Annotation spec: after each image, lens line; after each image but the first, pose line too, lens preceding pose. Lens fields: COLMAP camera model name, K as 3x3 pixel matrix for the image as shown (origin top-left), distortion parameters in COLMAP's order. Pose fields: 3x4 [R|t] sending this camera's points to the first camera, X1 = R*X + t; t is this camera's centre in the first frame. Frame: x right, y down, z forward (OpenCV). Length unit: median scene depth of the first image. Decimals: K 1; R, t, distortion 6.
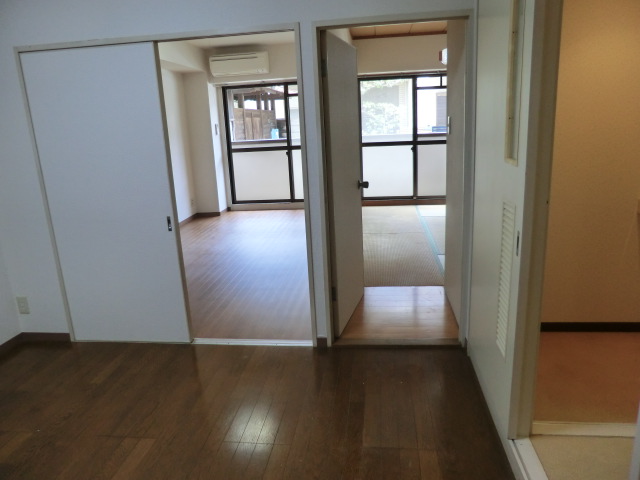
lens RADIAL K [[456.6, 0, 320.0], [0, 456.6, 240.0], [0, 0, 1]] dist [-0.113859, 0.000036]
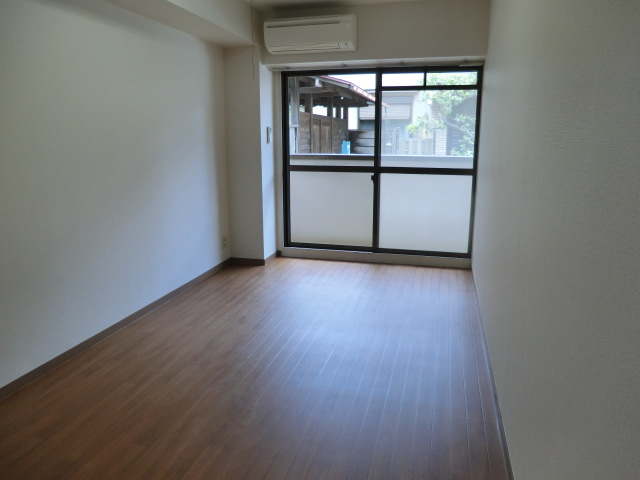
lens RADIAL K [[456.6, 0, 320.0], [0, 456.6, 240.0], [0, 0, 1]] dist [-0.113859, 0.000036]
pose [[0.989135, 0.075842, -0.125935, -0.057029], [-0.079615, 0.996507, -0.025197, -0.077537], [0.123584, 0.034950, 0.991718, 0.339851]]
